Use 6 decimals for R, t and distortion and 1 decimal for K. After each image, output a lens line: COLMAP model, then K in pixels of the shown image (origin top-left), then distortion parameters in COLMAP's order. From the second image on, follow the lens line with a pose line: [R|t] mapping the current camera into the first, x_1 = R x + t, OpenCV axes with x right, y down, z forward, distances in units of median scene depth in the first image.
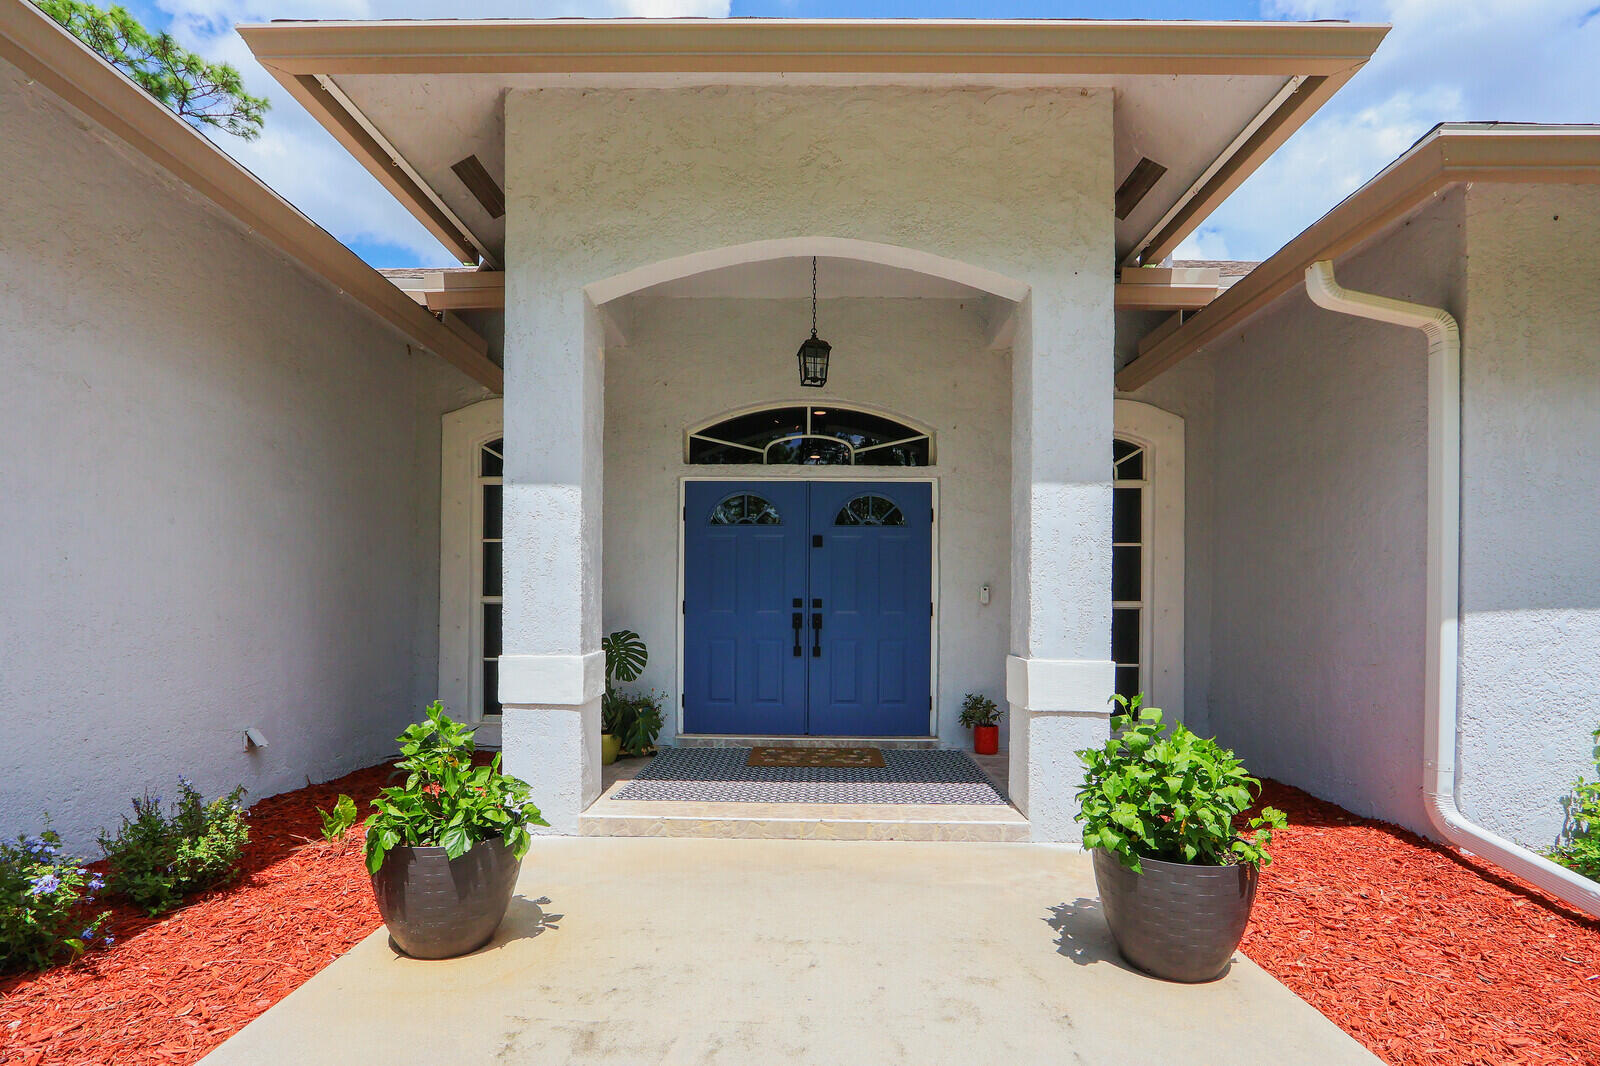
lens RADIAL K [[732.7, 0, 840.9], [0, 732.7, 611.0], [0, 0, 1]] dist [-0.013020, 0.000725]
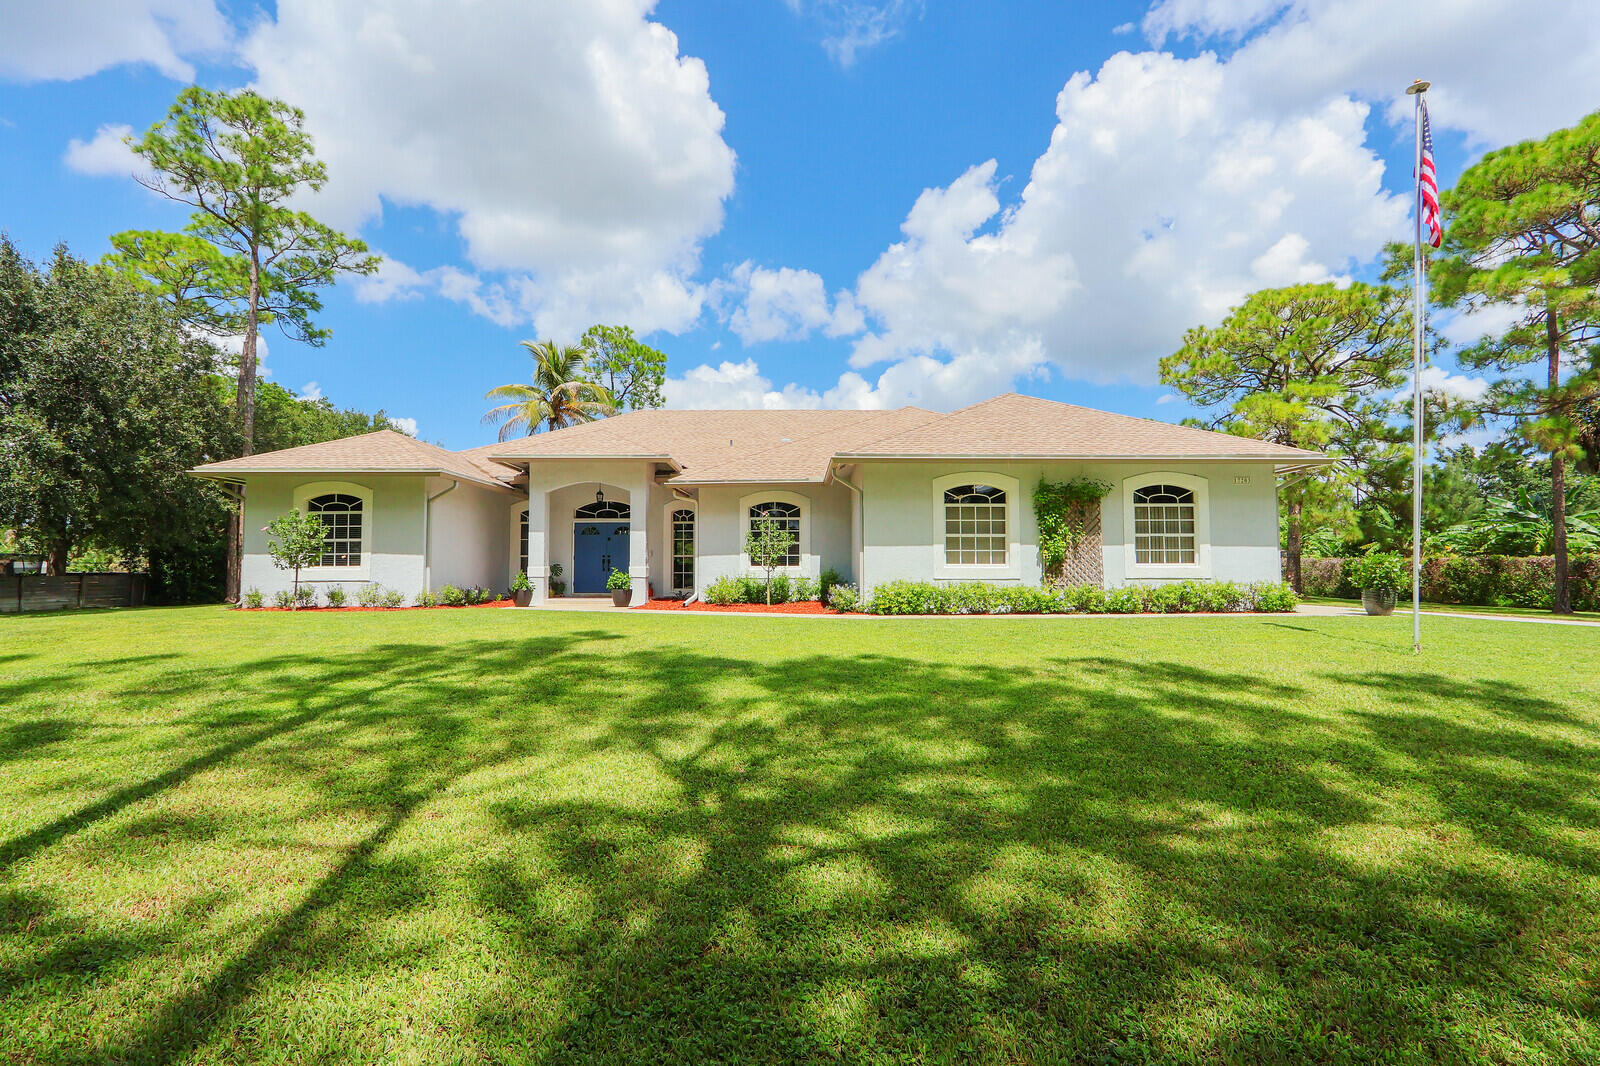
lens RADIAL K [[732.7, 0, 794.9], [0, 732.7, 540.1], [0, 0, 1]] dist [-0.013020, 0.000725]
pose [[0.999317, -0.010827, -0.035321, 1.192357], [0.009326, 0.999058, -0.042389, 0.083579], [0.035747, 0.042031, 0.998477, -3.054173]]
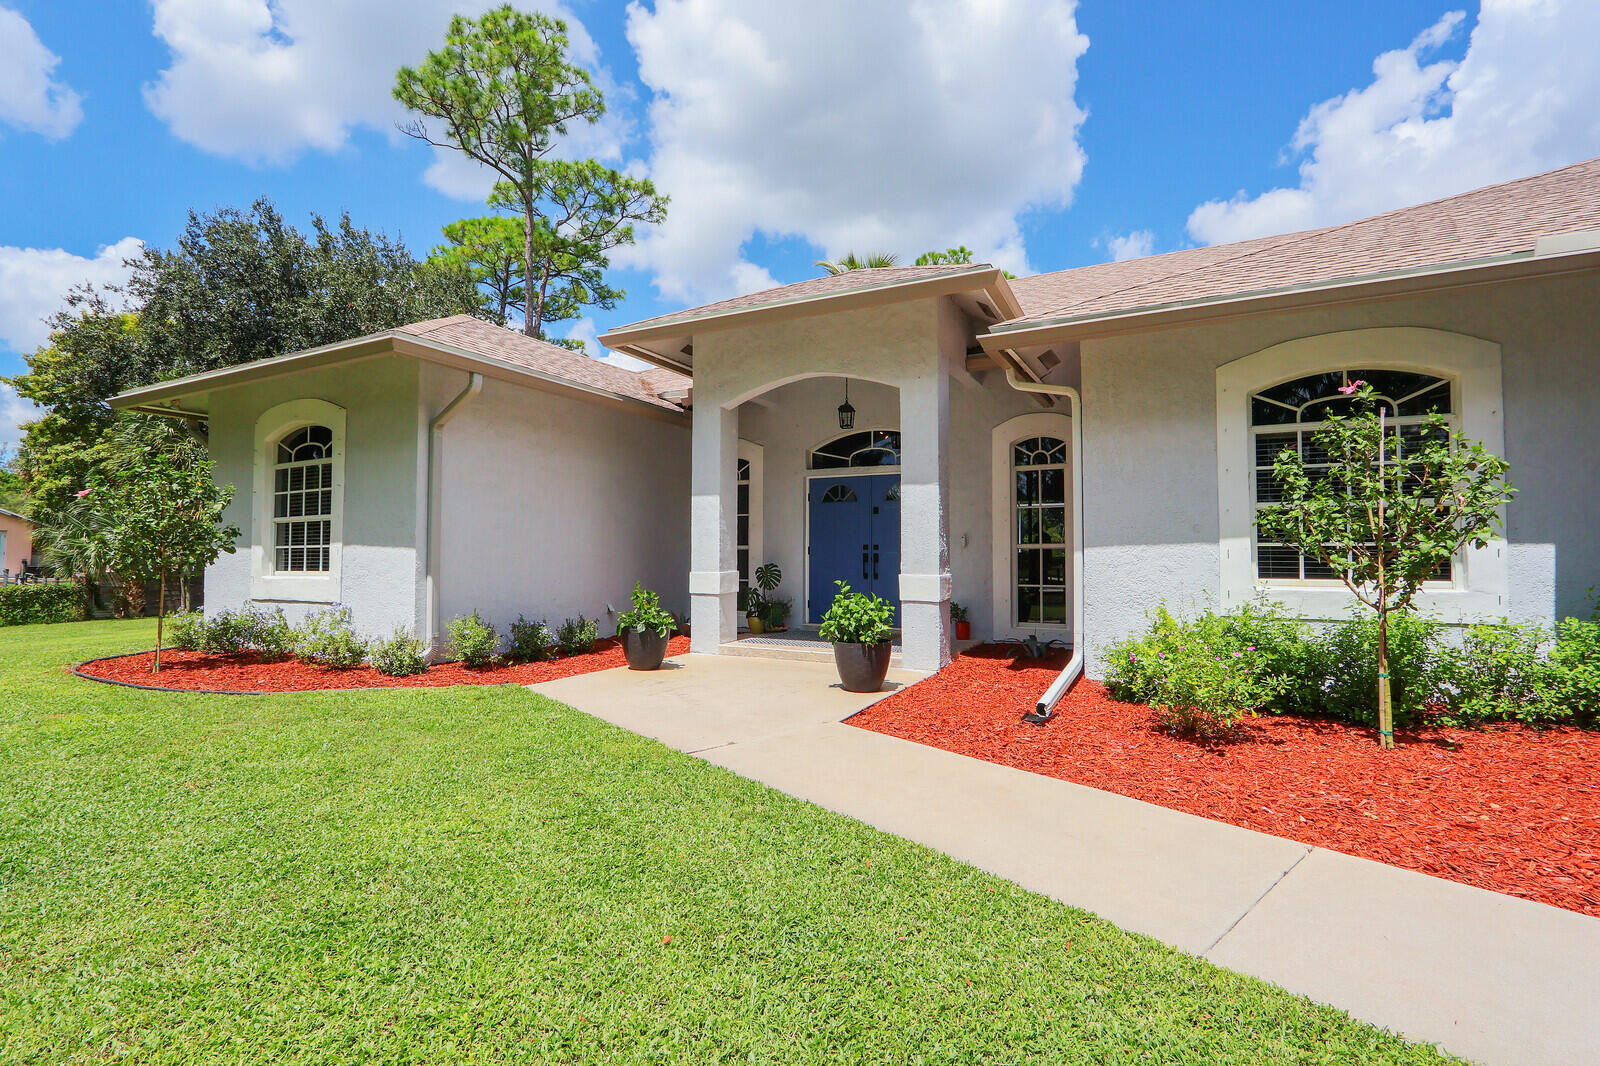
lens RADIAL K [[732.7, 0, 796.8], [0, 732.7, 526.5], [0, 0, 1]] dist [-0.013020, 0.000725]
pose [[0.870429, -0.025892, -0.491612, 0.752033], [0.004515, 0.998994, -0.044621, 0.018571], [0.492273, 0.036620, 0.869670, -0.653220]]
